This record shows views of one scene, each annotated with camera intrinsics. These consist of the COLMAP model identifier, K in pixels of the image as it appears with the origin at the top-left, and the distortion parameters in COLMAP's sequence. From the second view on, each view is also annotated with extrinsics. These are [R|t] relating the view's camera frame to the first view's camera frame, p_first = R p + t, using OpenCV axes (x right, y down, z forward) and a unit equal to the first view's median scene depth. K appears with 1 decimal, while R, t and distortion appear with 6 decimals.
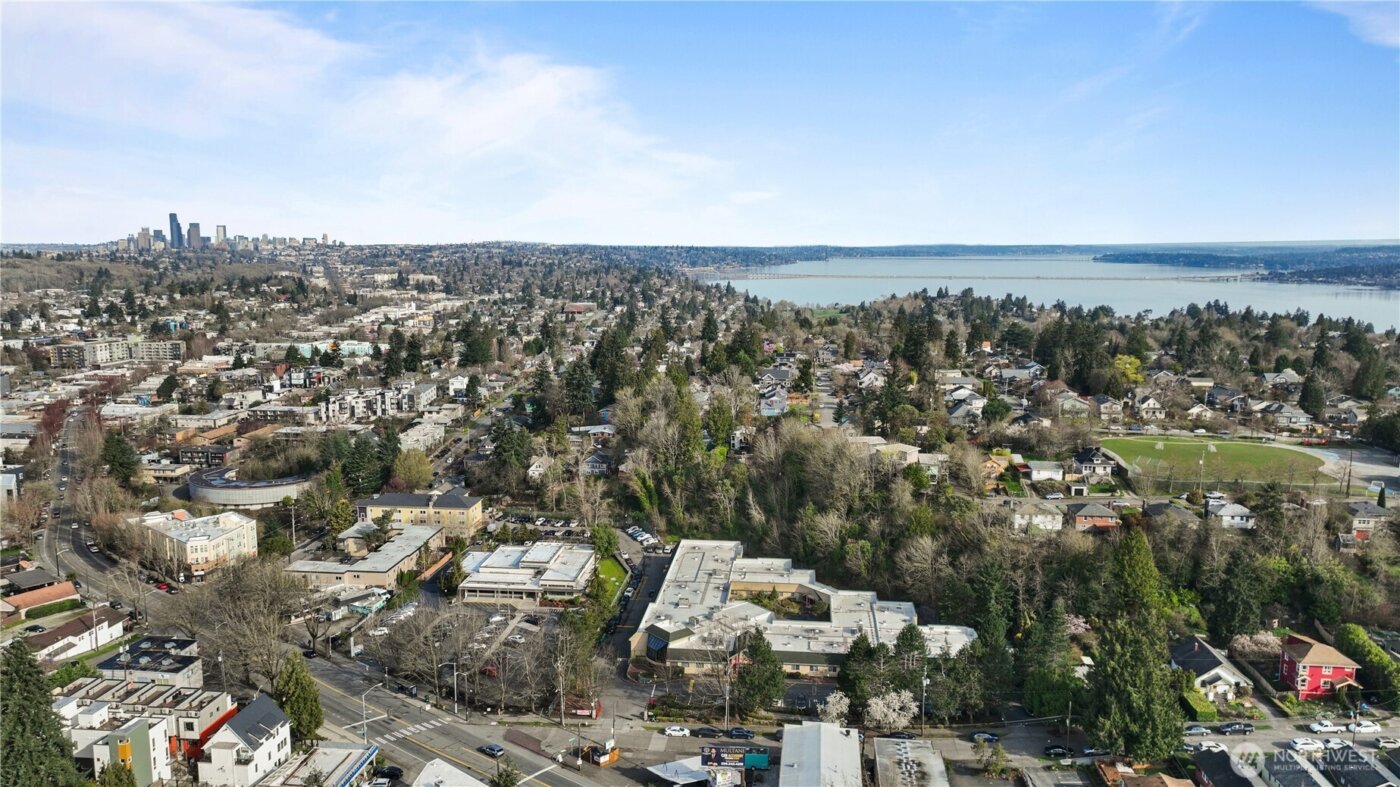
lens RADIAL K [[979.4, 0, 705.5], [0, 979.4, 389.3], [0, 0, 1]] dist [0.003910, 0.005087]
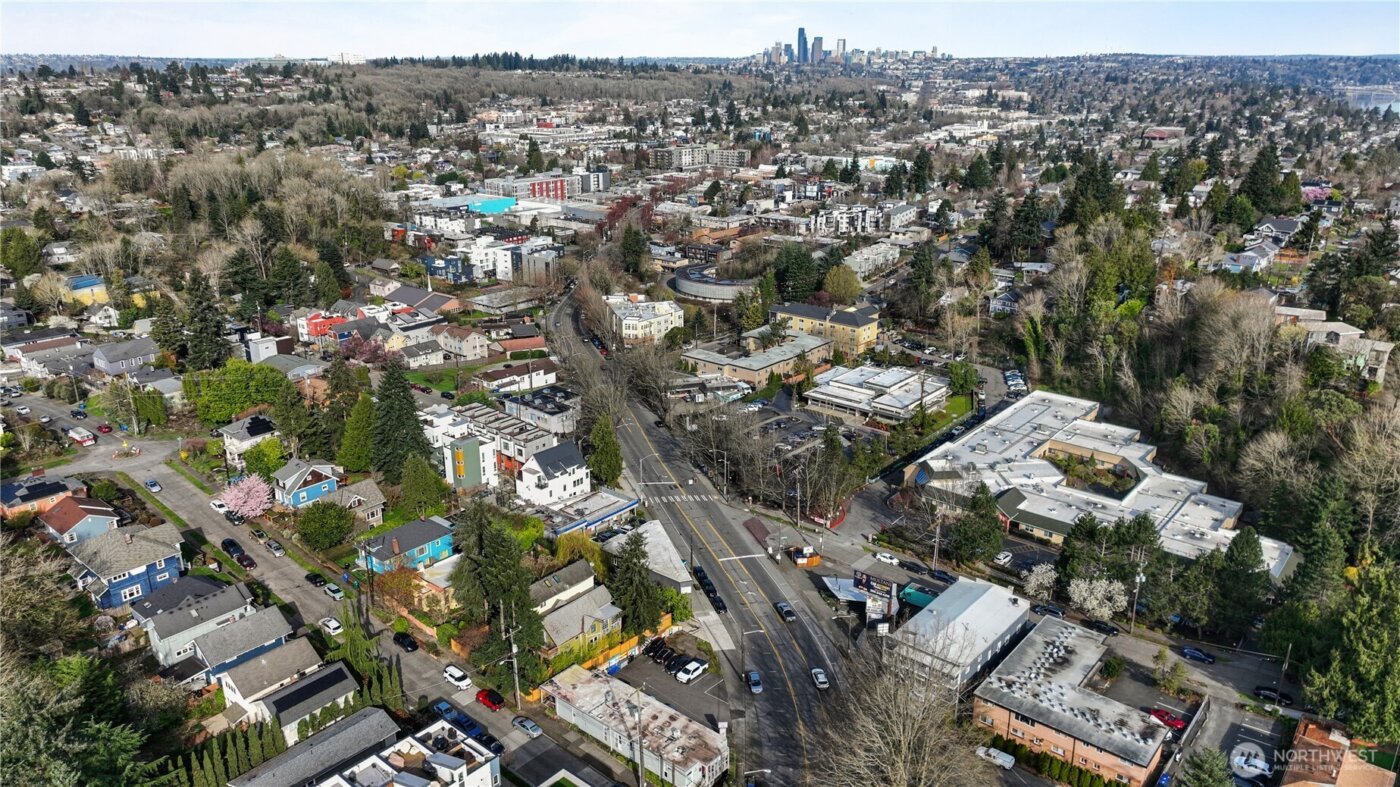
lens RADIAL K [[979.4, 0, 705.5], [0, 979.4, 389.3], [0, 0, 1]] dist [0.003910, 0.005087]
pose [[0.834290, 0.175801, -0.522547, 0.132959], [-0.079655, 0.976290, 0.201278, -0.008545], [0.545542, -0.126300, 0.828512, 0.022415]]
